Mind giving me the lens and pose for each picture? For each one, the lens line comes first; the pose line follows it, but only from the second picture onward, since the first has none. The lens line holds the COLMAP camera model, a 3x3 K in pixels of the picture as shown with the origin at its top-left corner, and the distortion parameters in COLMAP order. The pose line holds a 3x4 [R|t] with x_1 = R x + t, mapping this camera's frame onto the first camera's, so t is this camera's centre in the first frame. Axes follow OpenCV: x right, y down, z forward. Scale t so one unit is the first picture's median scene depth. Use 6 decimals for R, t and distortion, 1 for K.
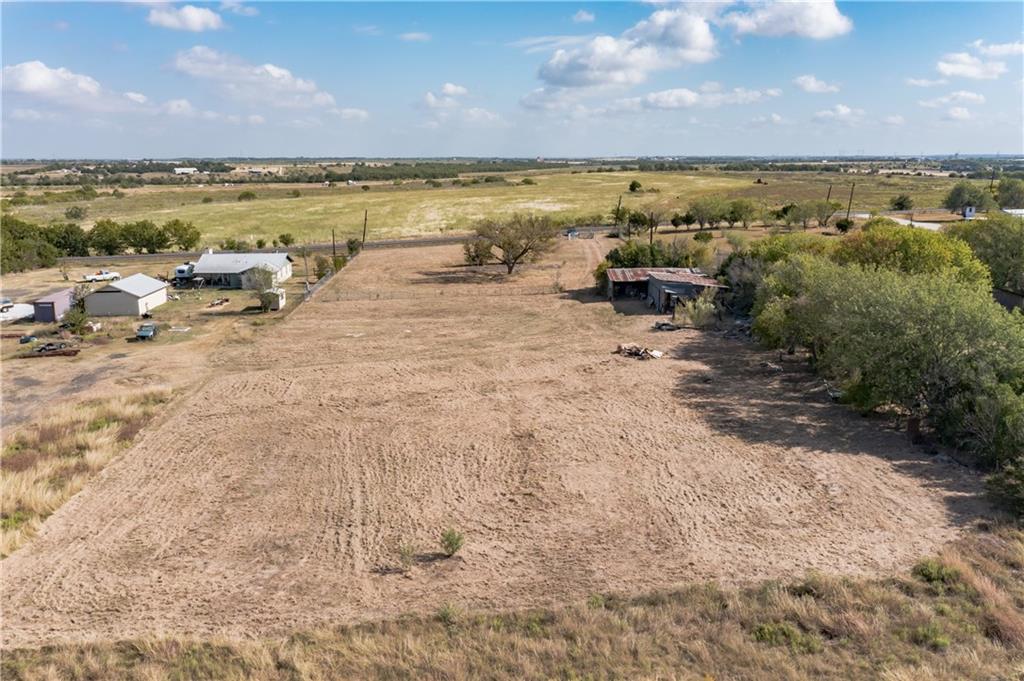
lens RADIAL K [[827.2, 0, 512.0], [0, 827.2, 340.5], [0, 0, 1]] dist [-0.014991, 0.007243]
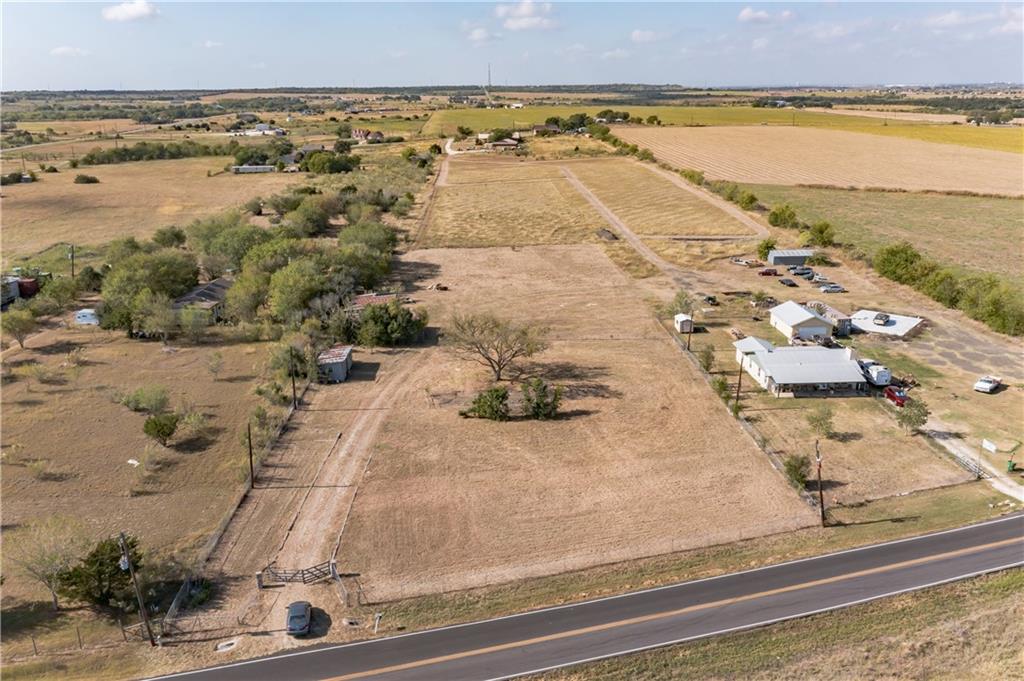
lens RADIAL K [[818.5, 0, 512.5], [0, 818.5, 355.9], [0, 0, 1]] dist [-0.018906, 0.000100]
pose [[-0.999952, 0.009167, -0.003562, -0.013608], [0.006018, 0.856822, 0.515577, -0.593771], [0.007778, 0.515530, -0.856836, 1.888627]]
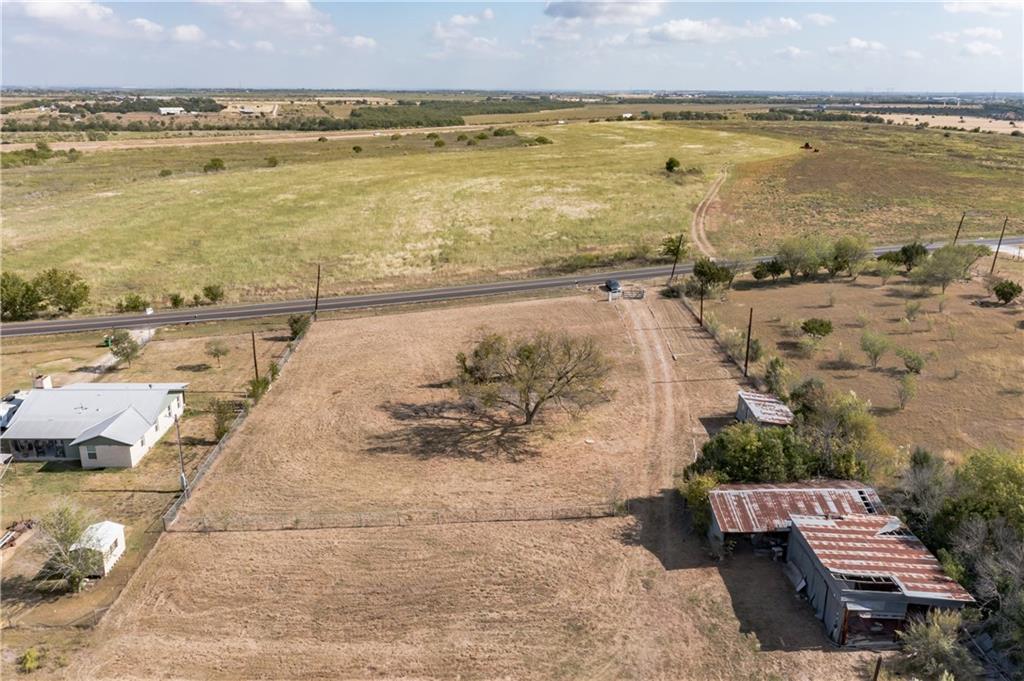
lens RADIAL K [[844.3, 0, 512.0], [0, 844.3, 340.5], [0, 0, 1]] dist [-0.006538, -0.005676]
pose [[0.999867, 0.013853, -0.008591, -0.011759], [-0.013209, 0.997391, 0.070971, -0.206671], [0.009552, -0.070848, 0.997441, 0.410943]]
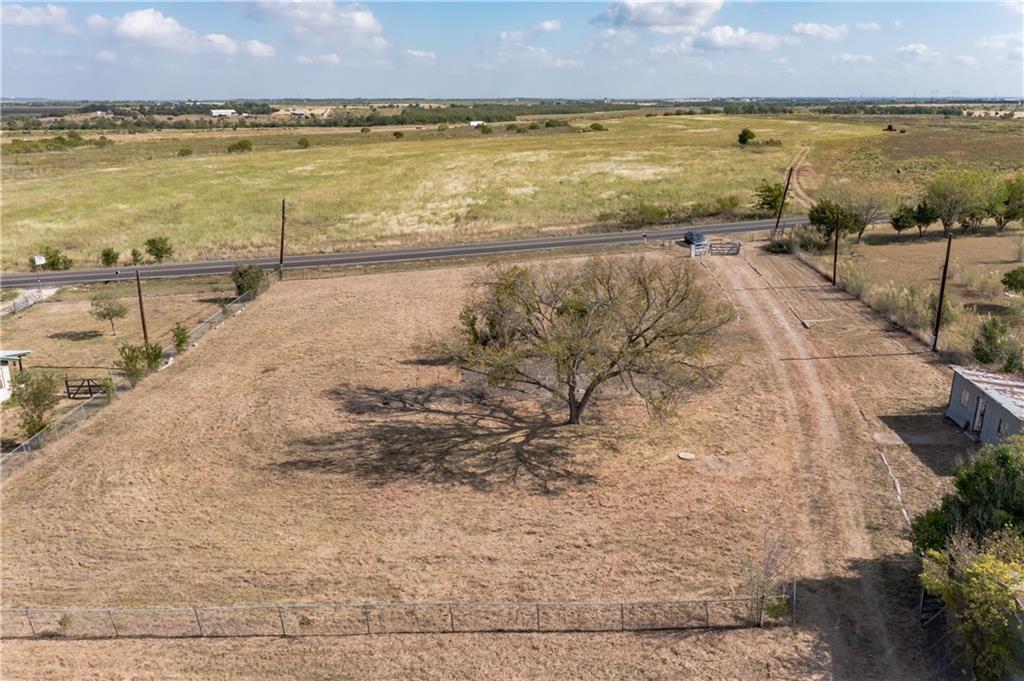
lens RADIAL K [[843.5, 0, 512.0], [0, 843.5, 340.5], [0, 0, 1]] dist [-0.012928, 0.003926]
pose [[0.997255, 0.020547, -0.071134, -0.004850], [-0.016126, 0.997936, 0.062165, -0.151402], [0.072264, -0.060848, 0.995528, 0.708117]]
